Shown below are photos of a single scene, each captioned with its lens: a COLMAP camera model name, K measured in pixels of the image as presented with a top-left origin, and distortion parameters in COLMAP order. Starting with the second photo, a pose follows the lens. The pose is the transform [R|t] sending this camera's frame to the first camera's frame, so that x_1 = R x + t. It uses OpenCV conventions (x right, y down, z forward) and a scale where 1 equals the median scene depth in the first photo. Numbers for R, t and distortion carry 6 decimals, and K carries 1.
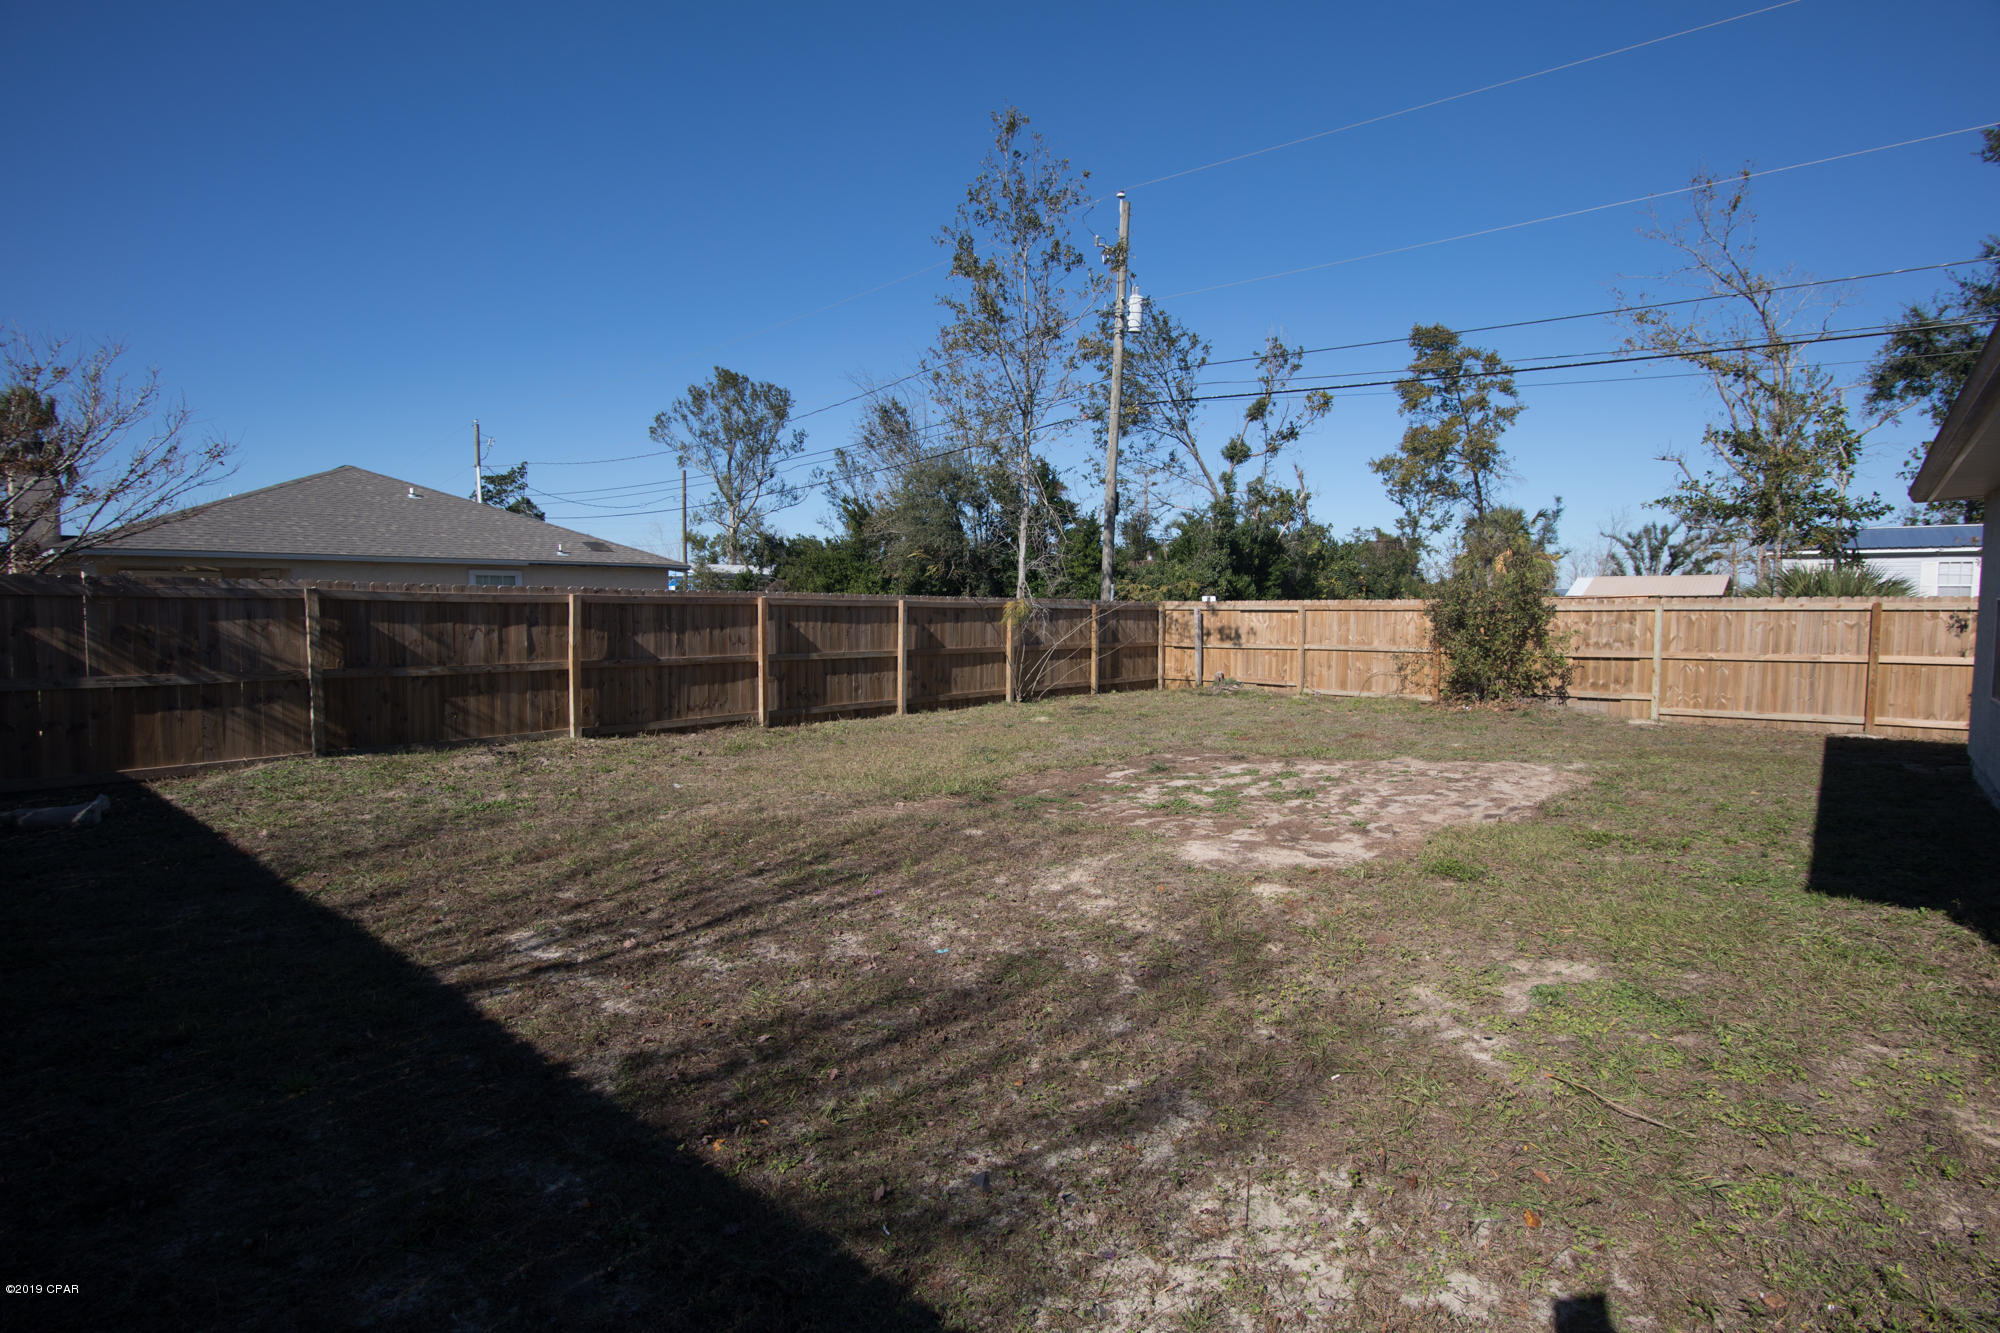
lens RADIAL K [[958.1, 0, 994.9], [0, 958.1, 668.4], [0, 0, 1]] dist [0.001092, -0.000489]
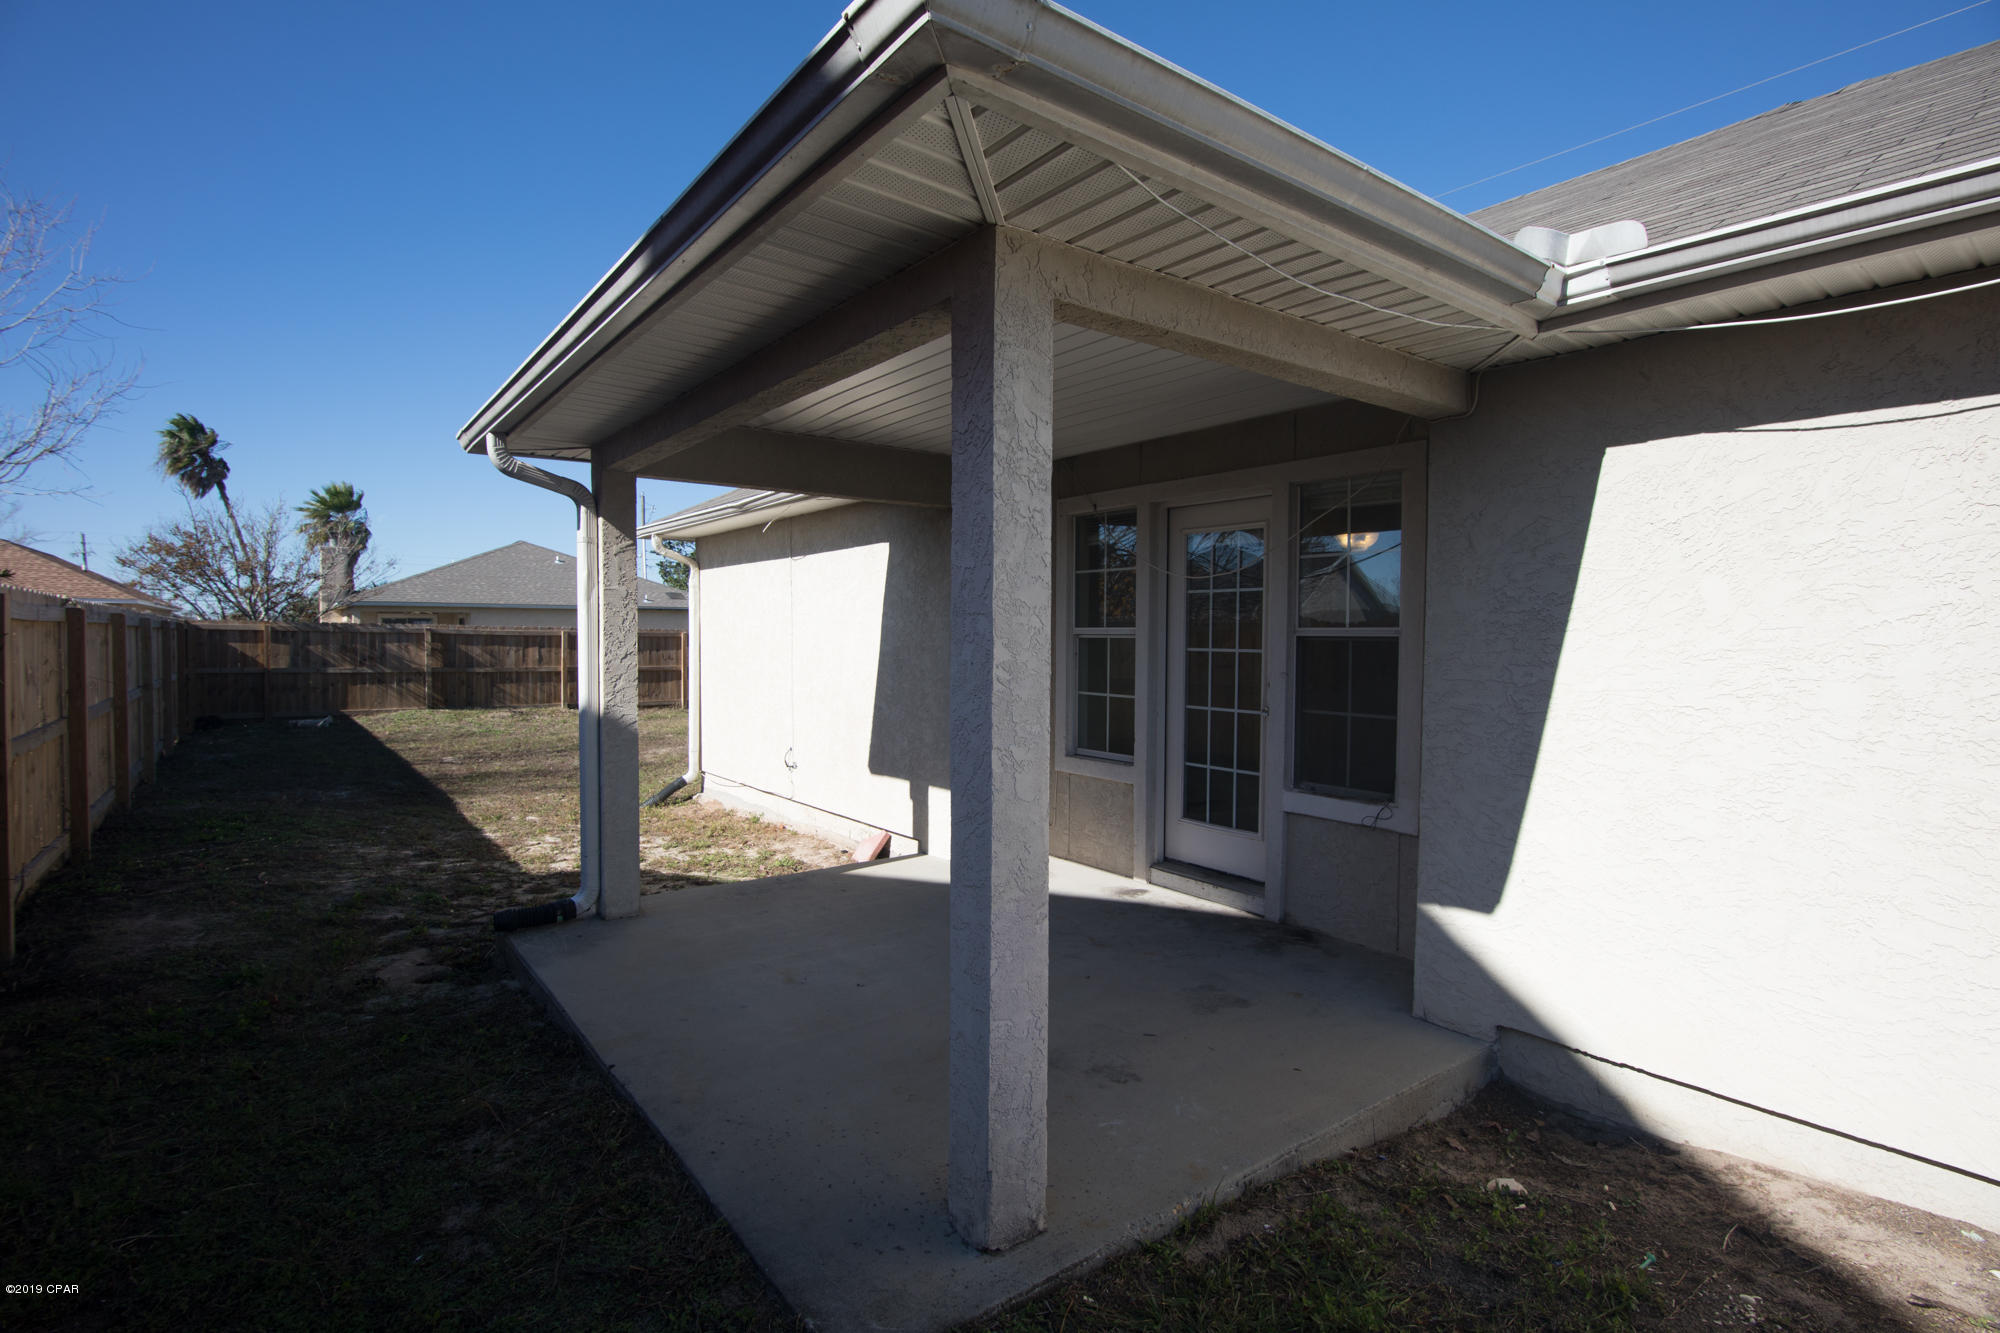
lens RADIAL K [[972.9, 0, 1022.8], [0, 972.9, 663.5], [0, 0, 1]] dist [0.001637, 0.000031]
pose [[0.983537, 0.009284, -0.180470, 0.919737], [-0.016727, 0.999069, -0.039765, 0.054346], [0.179933, 0.042129, 0.982776, -0.823242]]
